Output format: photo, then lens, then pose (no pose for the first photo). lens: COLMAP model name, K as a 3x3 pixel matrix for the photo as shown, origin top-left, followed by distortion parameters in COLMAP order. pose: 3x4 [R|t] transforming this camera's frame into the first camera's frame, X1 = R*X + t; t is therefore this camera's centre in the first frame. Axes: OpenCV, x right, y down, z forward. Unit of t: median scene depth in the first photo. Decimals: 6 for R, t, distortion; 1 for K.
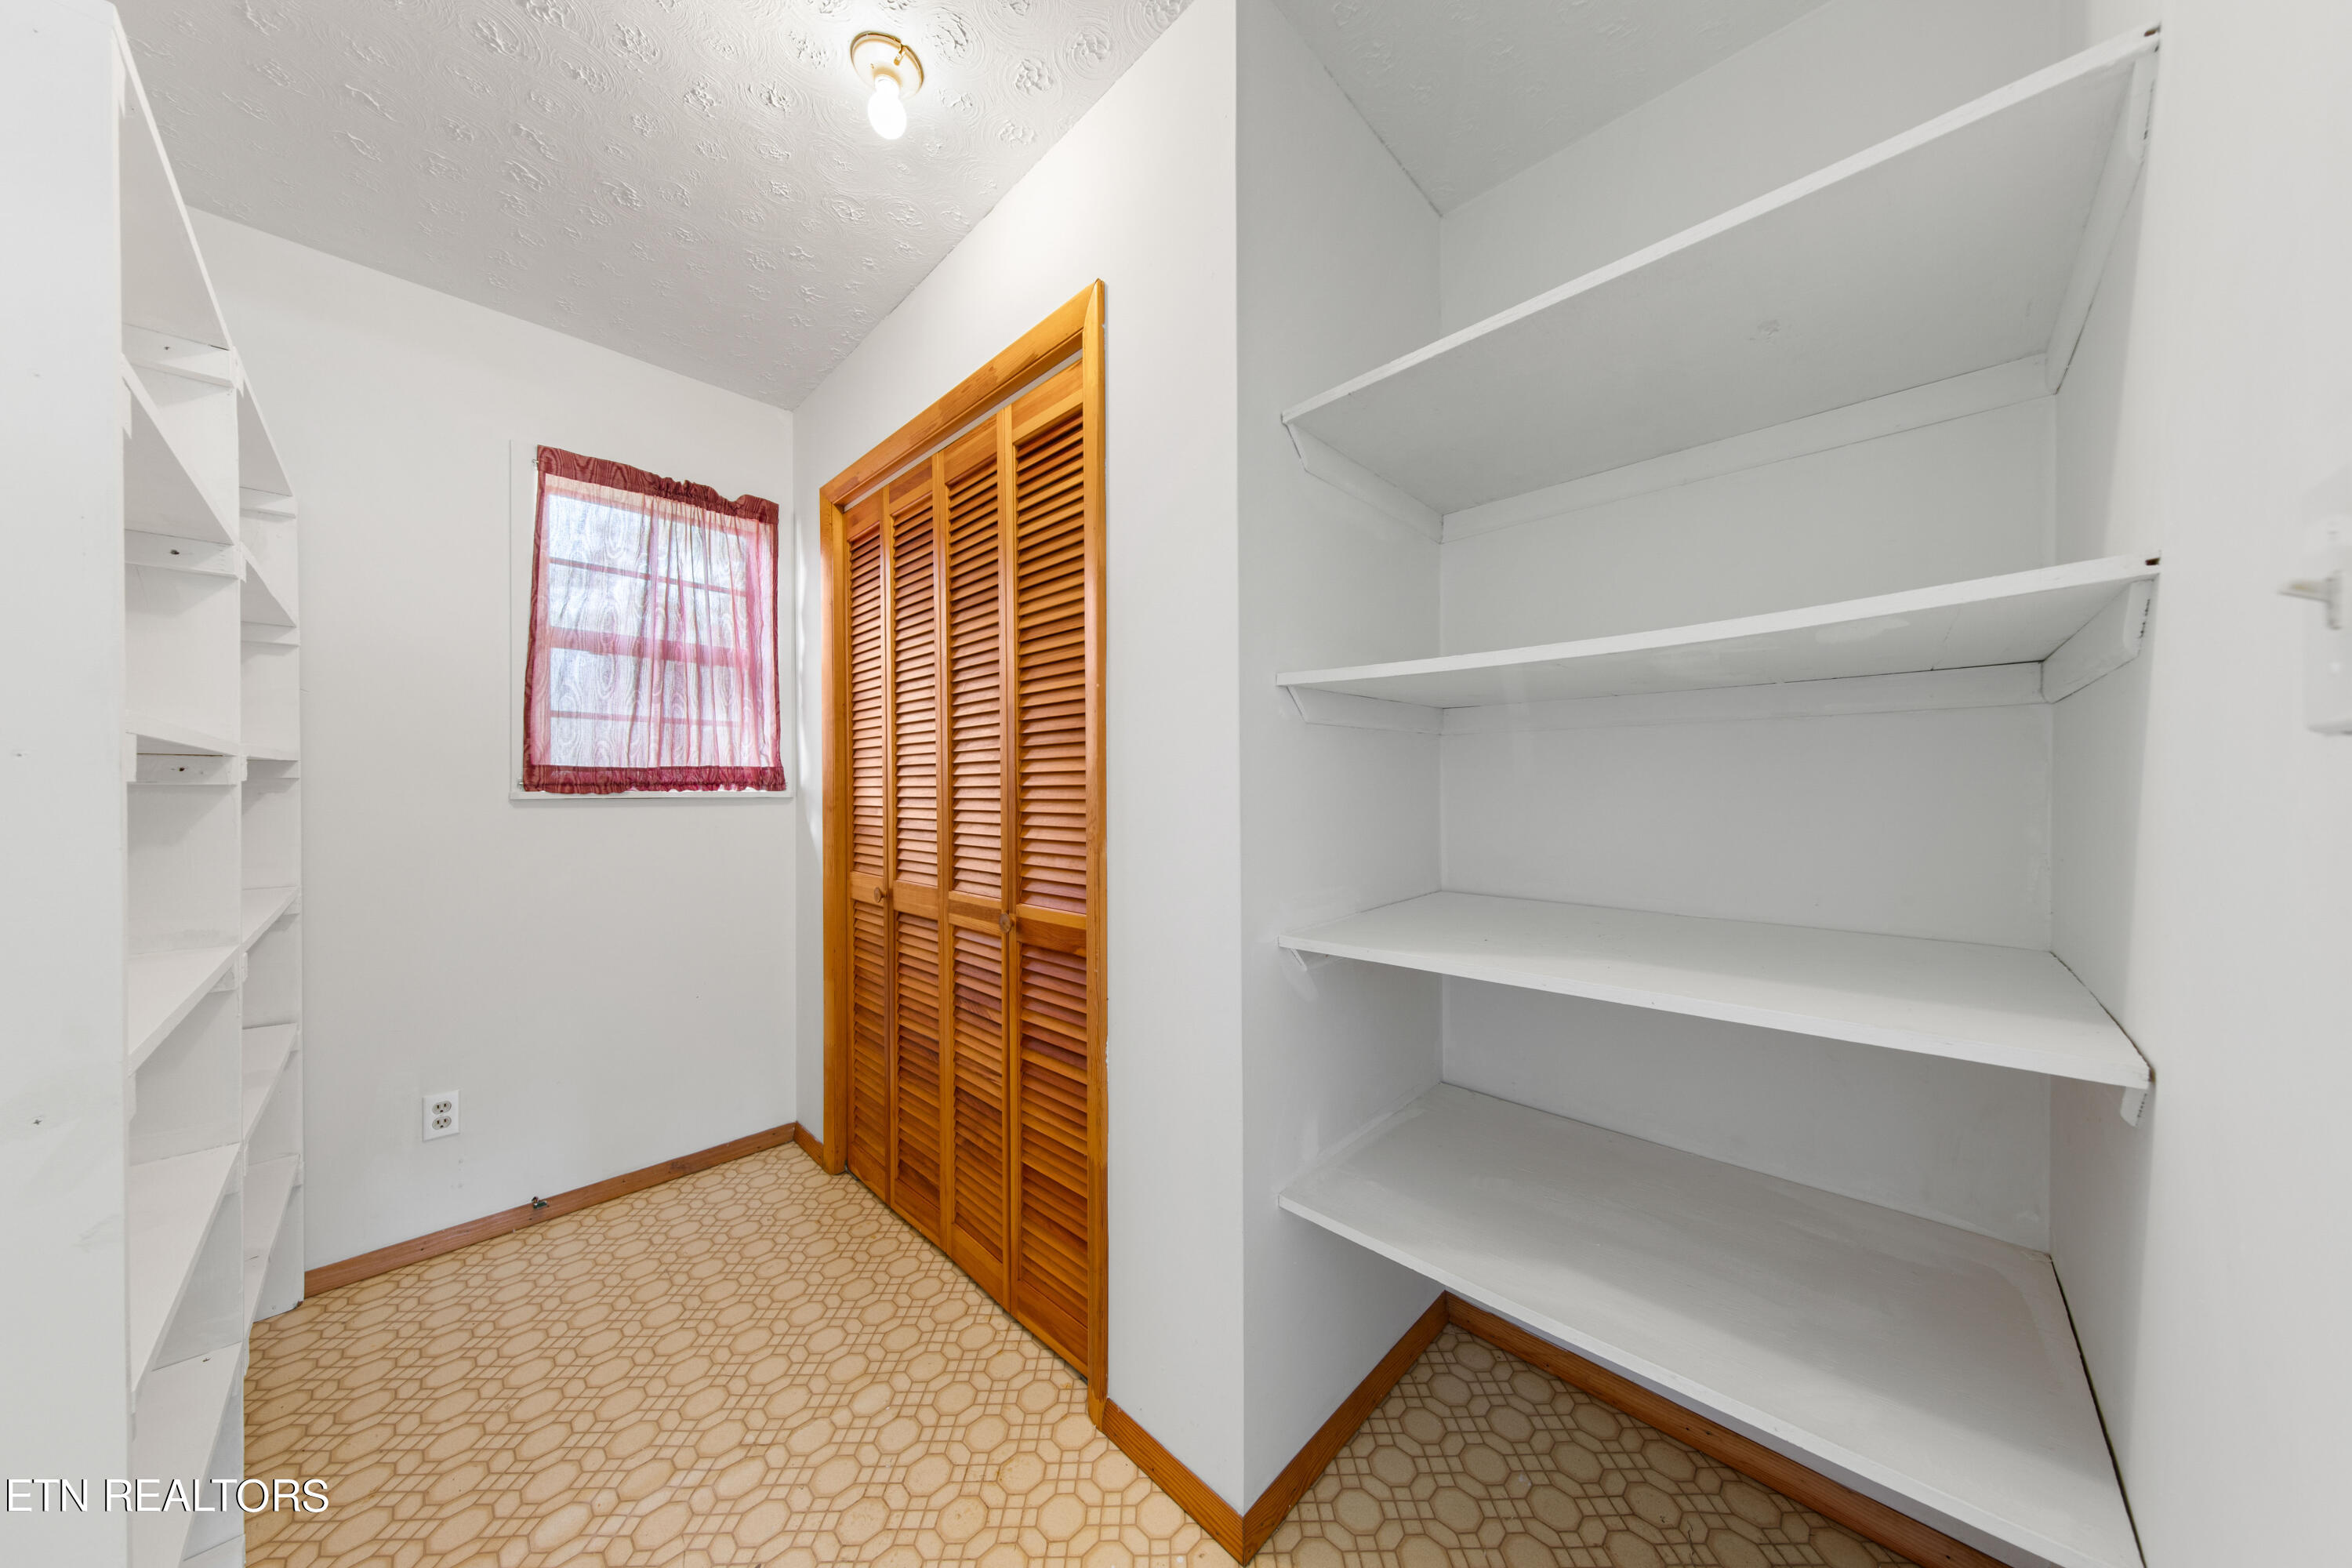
lens RADIAL K [[751.8, 0, 1175.7], [0, 751.8, 788.5], [0, 0, 1]] dist [0.000234, -0.000012]
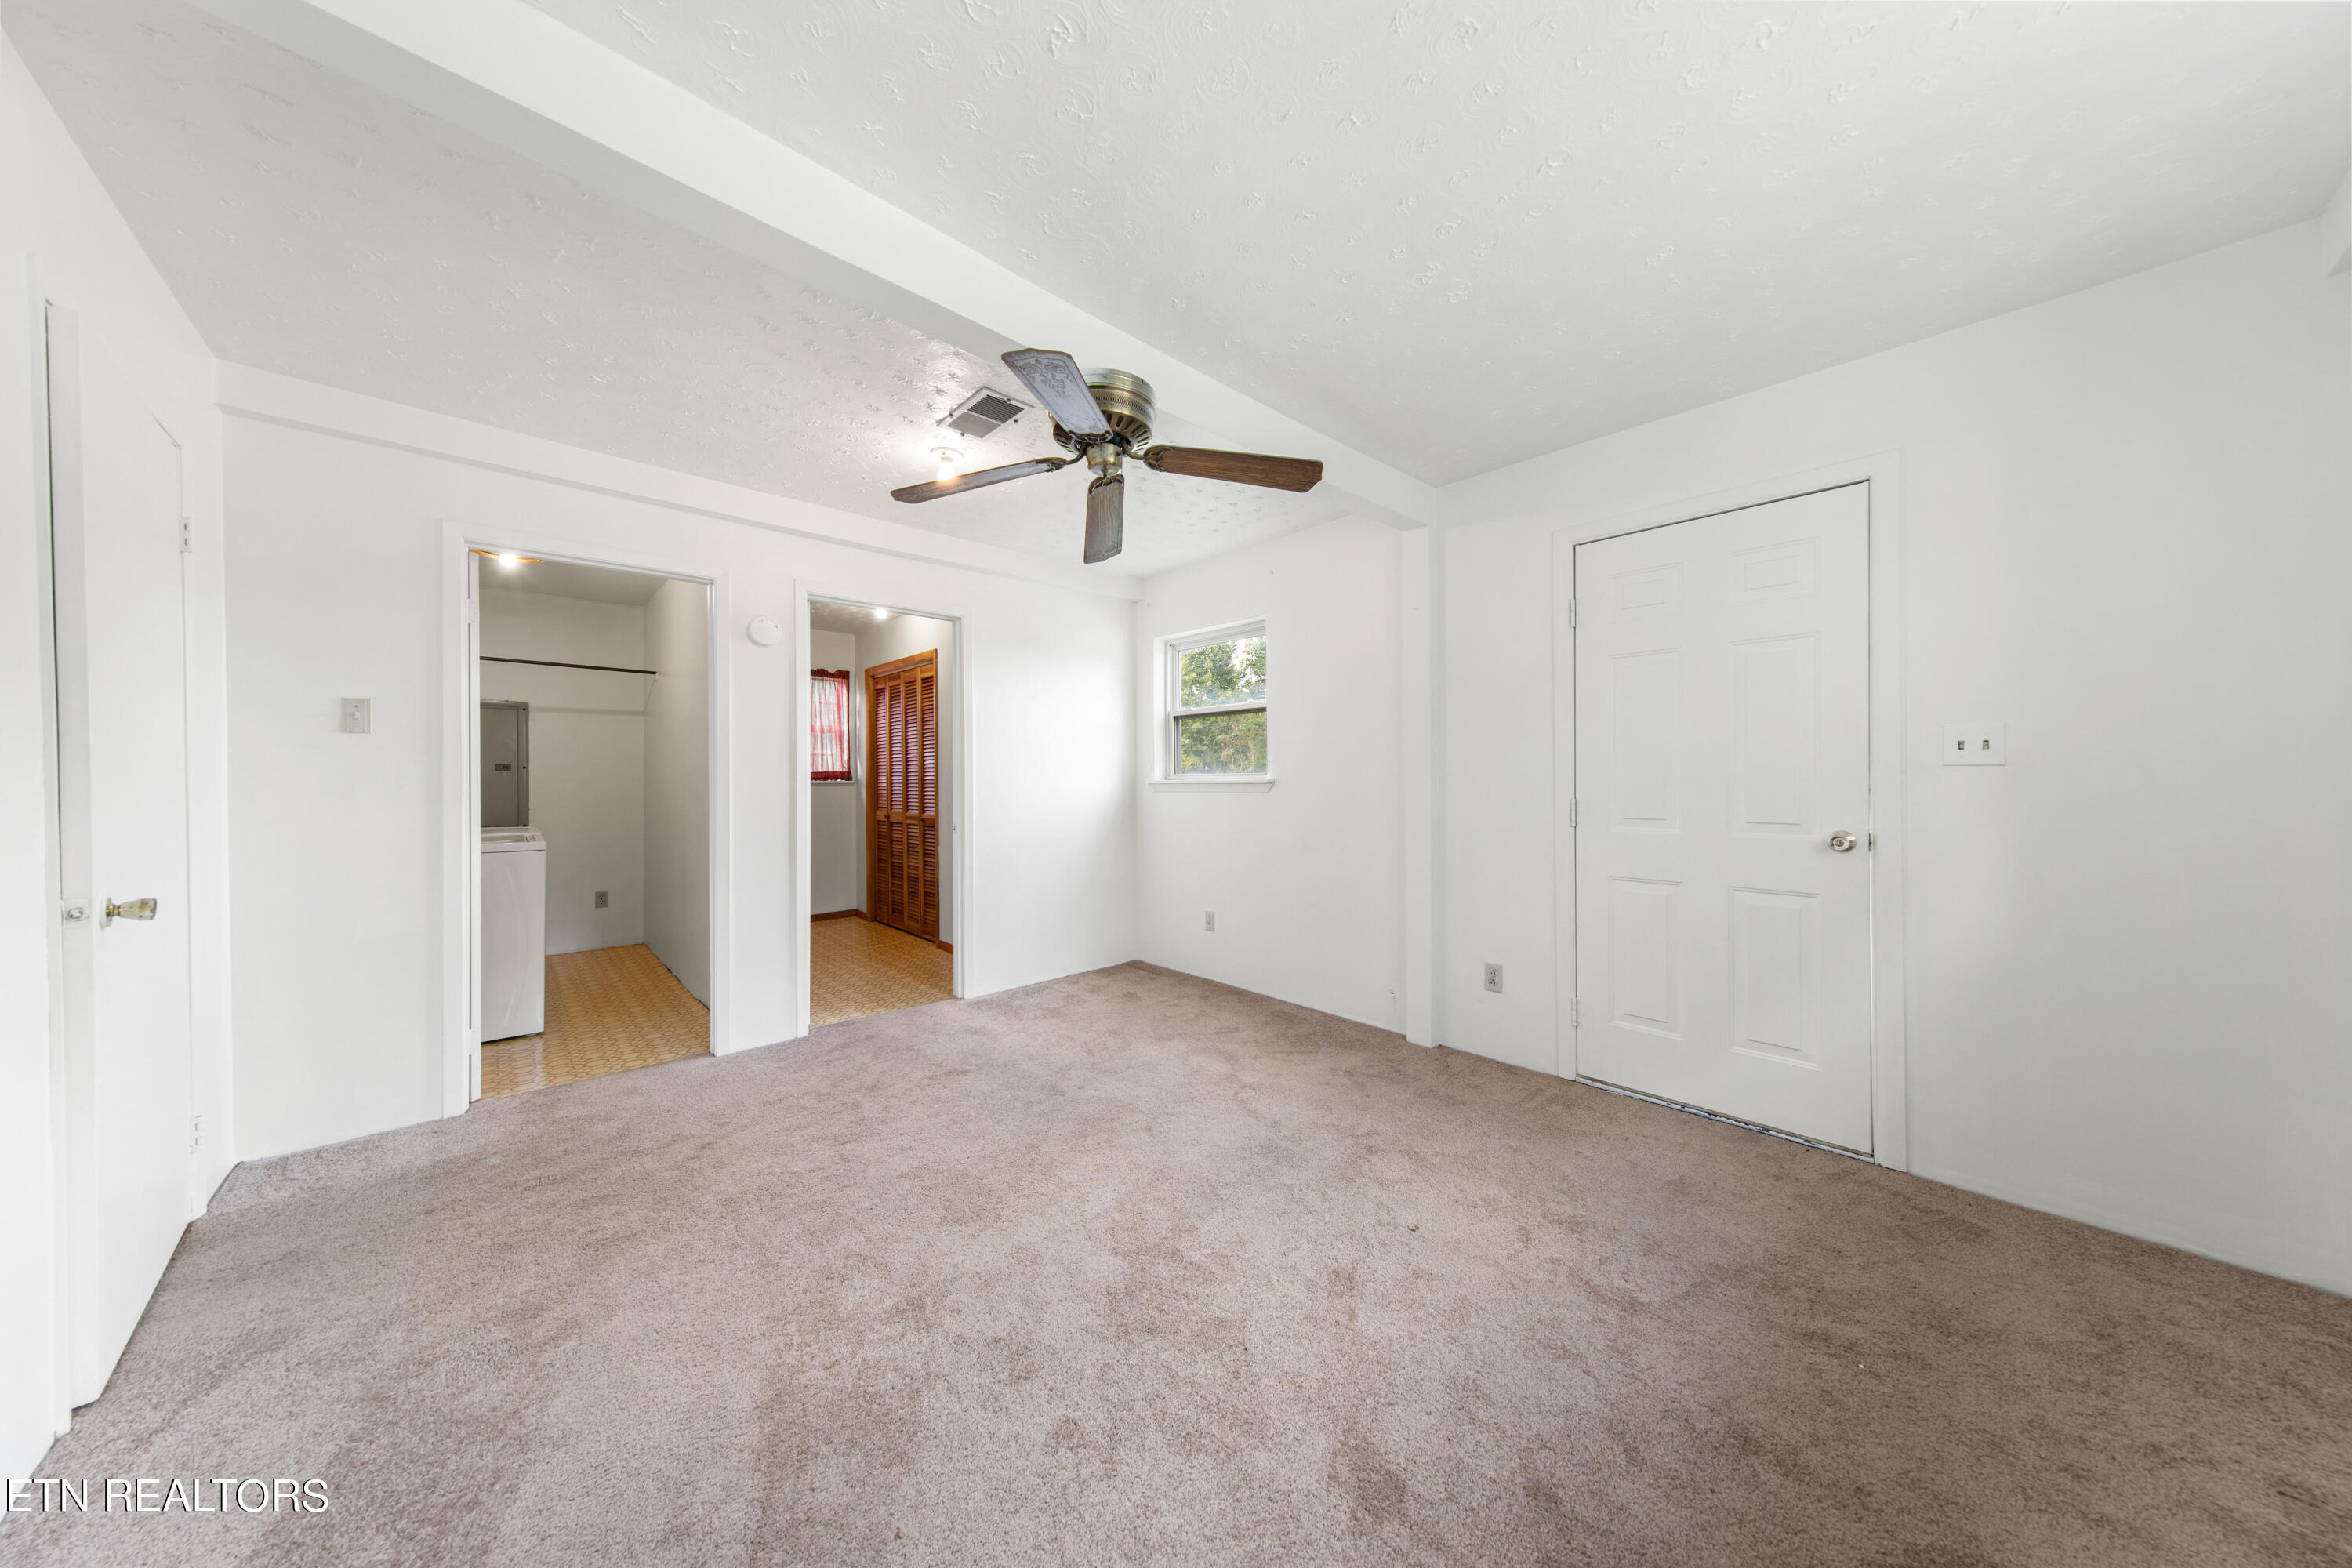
lens RADIAL K [[751.8, 0, 1173.1], [0, 751.8, 775.6], [0, 0, 1]] dist [0.000234, -0.000012]
pose [[0.998512, -0.003821, -0.054405, 0.817241], [0.003778, 0.999992, -0.000898, -0.007033], [0.054408, 0.000691, 0.998519, -1.715878]]
